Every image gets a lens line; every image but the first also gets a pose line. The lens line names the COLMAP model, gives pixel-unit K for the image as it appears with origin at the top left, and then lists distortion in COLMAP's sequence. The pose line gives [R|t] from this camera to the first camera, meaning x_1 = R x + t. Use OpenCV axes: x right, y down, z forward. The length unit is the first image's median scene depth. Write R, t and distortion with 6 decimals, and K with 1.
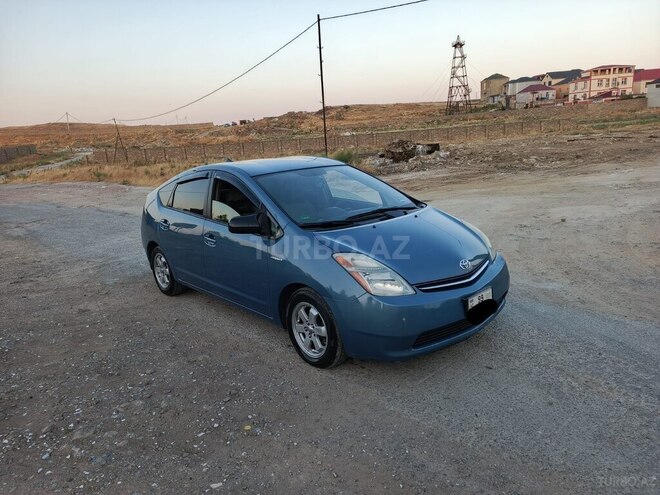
lens RADIAL K [[469.0, 0, 329.3], [0, 469.0, 244.3], [0, 0, 1]] dist [0.018941, -0.009608]
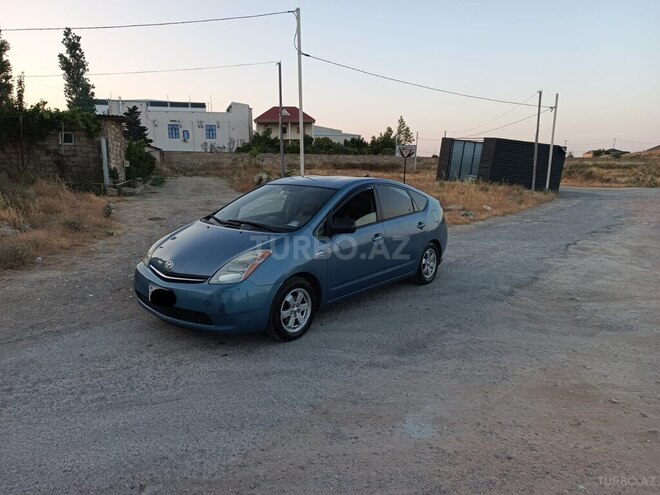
lens RADIAL K [[469.0, 0, 326.2], [0, 469.0, 244.5], [0, 0, 1]] dist [0.018941, -0.009608]
pose [[0.153481, 0.239963, -0.958573, 0.185789], [-0.245152, 0.948985, 0.198310, -0.043599], [0.957259, 0.204559, 0.204479, 0.134588]]
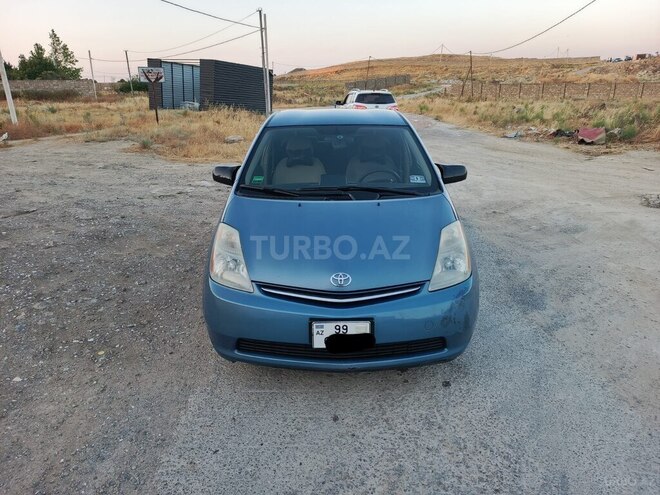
lens RADIAL K [[469.0, 0, 329.8], [0, 469.0, 249.4], [0, 0, 1]] dist [0.018941, -0.009608]
pose [[0.740302, 0.275024, -0.613445, 0.085250], [-0.187962, 0.960776, 0.203911, -0.018018], [0.645464, -0.035651, 0.762958, 0.049989]]
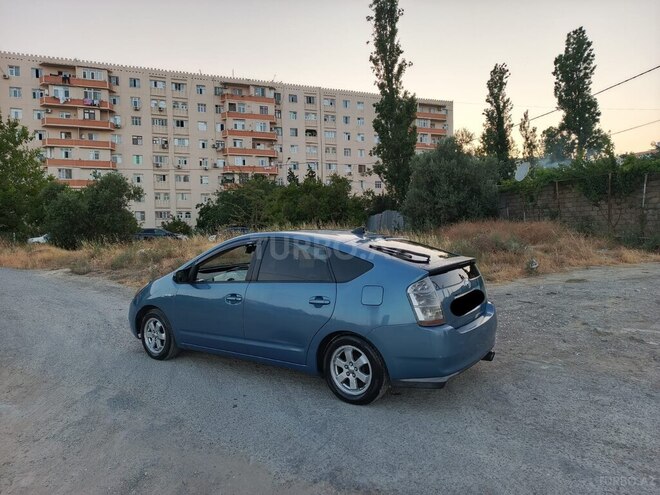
lens RADIAL K [[469.0, 0, 329.7], [0, 469.0, 248.0], [0, 0, 1]] dist [0.018941, -0.009608]
pose [[-0.970678, 0.107702, -0.214907, 0.006424], [0.043890, 0.958391, 0.282066, -0.077087], [0.236344, 0.264363, -0.935016, 0.353979]]
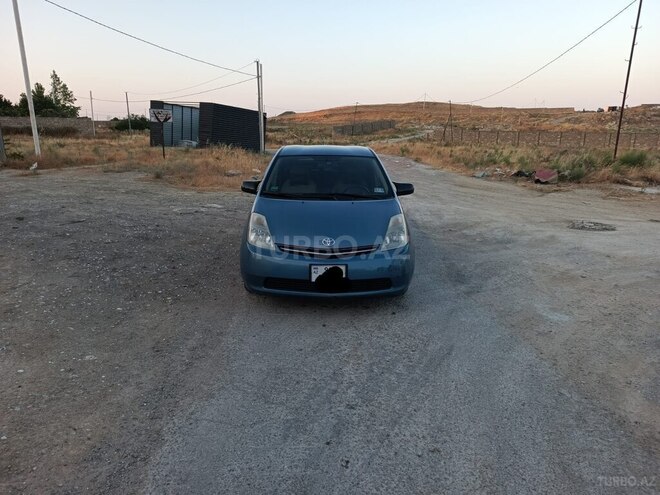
lens RADIAL K [[469.0, 0, 328.8], [0, 469.0, 249.6], [0, 0, 1]] dist [0.018941, -0.009608]
pose [[0.753103, 0.235199, -0.614424, 0.126407], [-0.206798, 0.971205, 0.118299, -0.010070], [0.624556, 0.037970, 0.780057, 0.002440]]
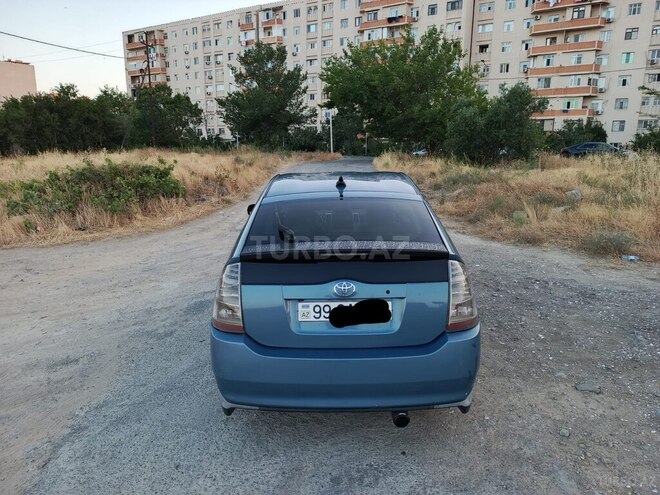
lens RADIAL K [[469.0, 0, 326.4], [0, 469.0, 250.0], [0, 0, 1]] dist [0.018941, -0.009608]
pose [[-0.730143, -0.071550, 0.679538, -0.125365], [0.214499, 0.920230, 0.327364, -0.059117], [-0.648754, 0.384783, -0.656552, 0.285874]]
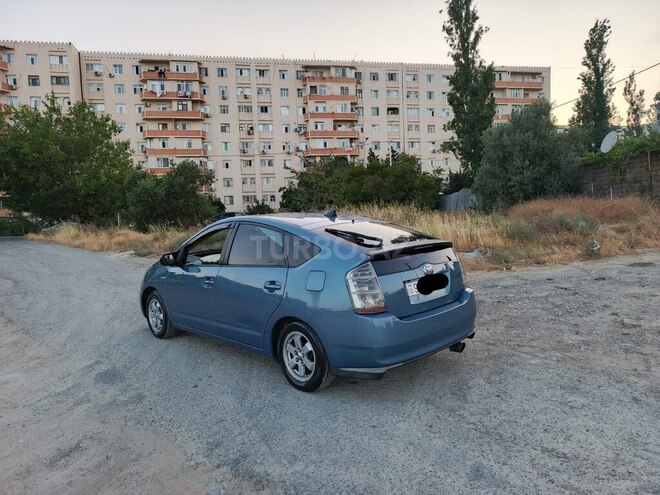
lens RADIAL K [[469.0, 0, 329.2], [0, 469.0, 249.4], [0, 0, 1]] dist [0.018941, -0.009608]
pose [[-0.992689, 0.118300, -0.023951, -0.035724], [0.105176, 0.945165, 0.309196, -0.073464], [0.059216, 0.304416, -0.950697, 0.355751]]
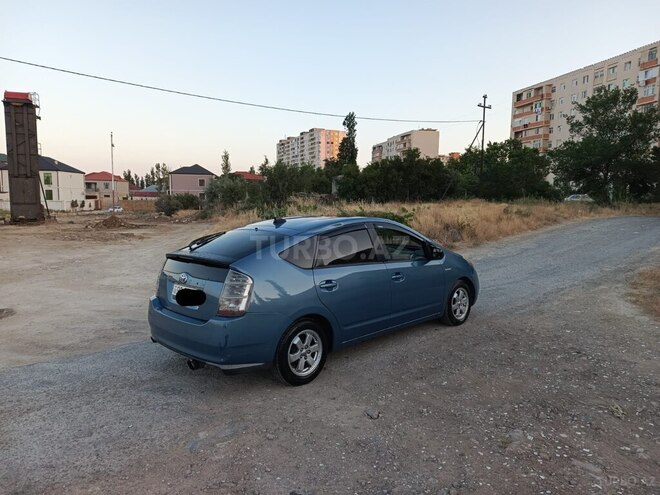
lens RADIAL K [[469.0, 0, 325.8], [0, 469.0, 246.8], [0, 0, 1]] dist [0.018941, -0.009608]
pose [[-0.041442, -0.028460, 0.998735, -0.222410], [0.235781, 0.971084, 0.037456, -0.026753], [-0.970922, 0.237035, -0.033534, 0.185040]]
